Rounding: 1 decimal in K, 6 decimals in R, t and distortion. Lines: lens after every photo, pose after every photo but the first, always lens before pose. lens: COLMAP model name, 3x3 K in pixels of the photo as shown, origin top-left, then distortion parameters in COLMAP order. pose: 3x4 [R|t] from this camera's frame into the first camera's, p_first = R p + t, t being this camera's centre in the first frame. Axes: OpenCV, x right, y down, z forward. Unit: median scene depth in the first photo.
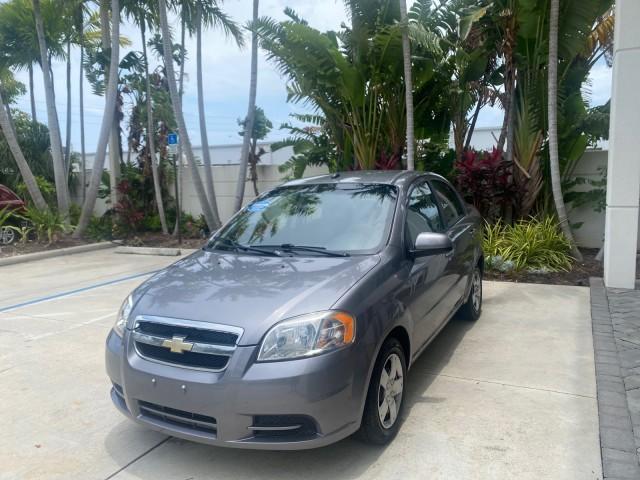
lens RADIAL K [[487.3, 0, 320.7], [0, 487.3, 235.0], [0, 0, 1]] dist [0.022862, -0.023453]
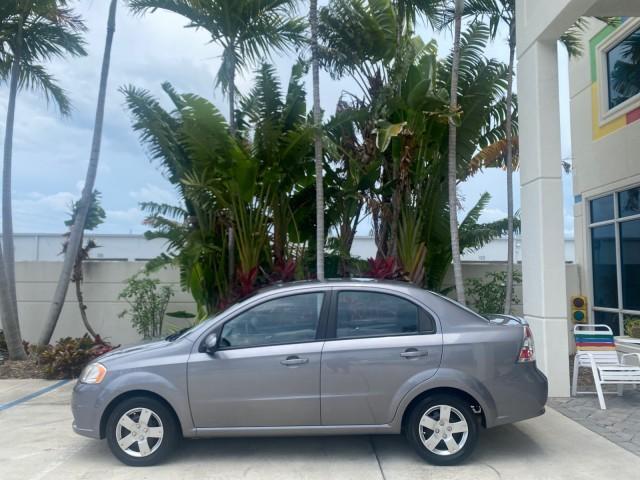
lens RADIAL K [[487.3, 0, 320.7], [0, 487.3, 242.8], [0, 0, 1]] dist [0.022862, -0.023453]
pose [[0.879362, 0.066388, 0.471503, -0.234123], [0.026993, 0.981690, -0.188564, -0.021031], [-0.475389, 0.178543, 0.861469, 0.194459]]
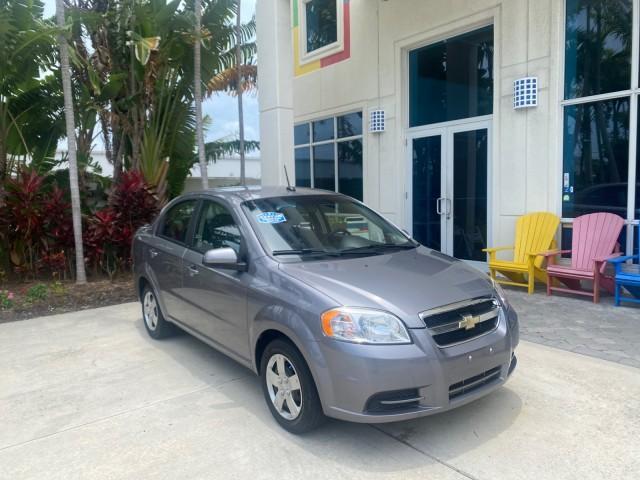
lens RADIAL K [[487.3, 0, 316.6], [0, 487.3, 242.8], [0, 0, 1]] dist [0.022862, -0.023453]
pose [[0.422461, -0.070428, 0.903641, -0.414127], [0.113631, 0.993226, 0.024287, -0.009688], [-0.899230, 0.092422, 0.427602, 0.223217]]
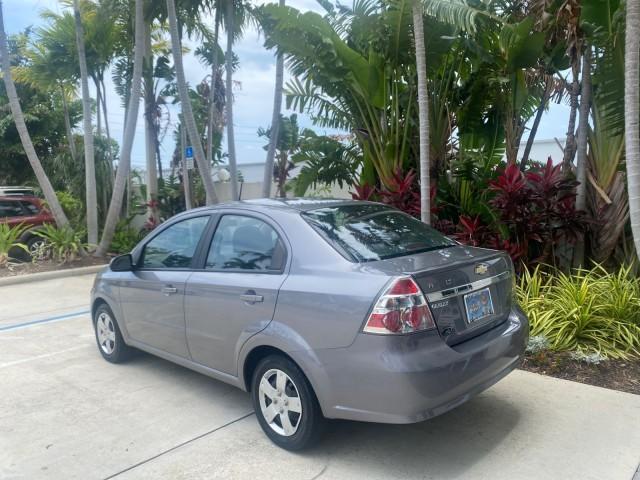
lens RADIAL K [[487.3, 0, 321.3], [0, 487.3, 237.7], [0, 0, 1]] dist [0.022862, -0.023453]
pose [[0.969978, 0.033368, -0.240891, 0.201683], [-0.038357, 0.999135, -0.016052, -0.042312], [0.240147, 0.024810, 0.970419, 0.239605]]
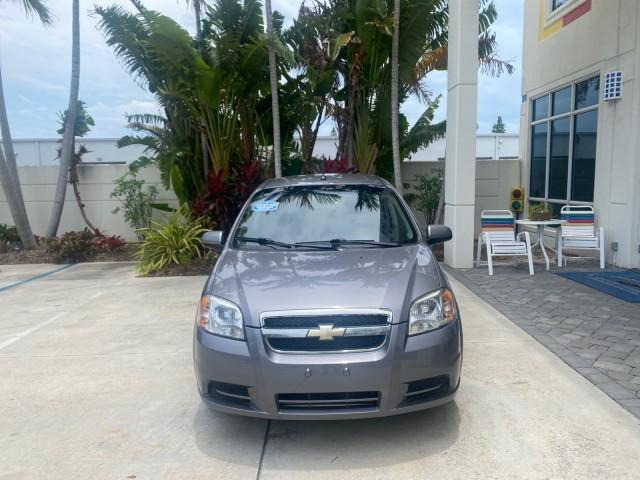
lens RADIAL K [[487.3, 0, 319.6], [0, 487.3, 235.9], [0, 0, 1]] dist [0.022862, -0.023453]
pose [[0.886750, -0.038703, 0.460626, -0.216100], [0.043423, 0.999057, 0.000350, 0.004053], [-0.460205, 0.019691, 0.887594, 0.018489]]
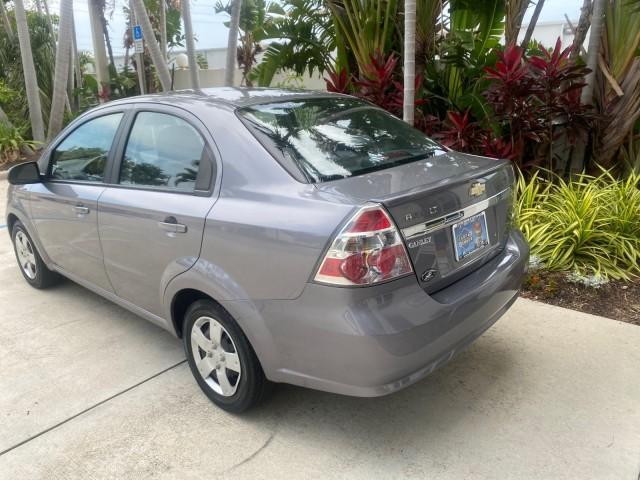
lens RADIAL K [[487.3, 0, 321.8], [0, 487.3, 233.8], [0, 0, 1]] dist [0.022862, -0.023453]
pose [[0.978507, 0.074149, -0.192421, 0.200064], [-0.037032, 0.981132, 0.189762, -0.052144], [0.202861, -0.178557, 0.962790, 0.330062]]
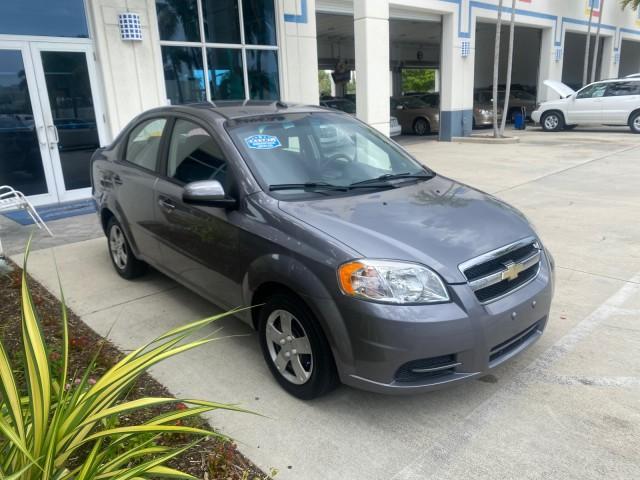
lens RADIAL K [[487.3, 0, 319.8], [0, 487.3, 239.5], [0, 0, 1]] dist [0.022862, -0.023453]
pose [[0.355754, -0.222724, 0.907653, -0.362969], [0.114758, 0.974249, 0.194086, -0.020503], [-0.927507, 0.035114, 0.372152, 0.273084]]
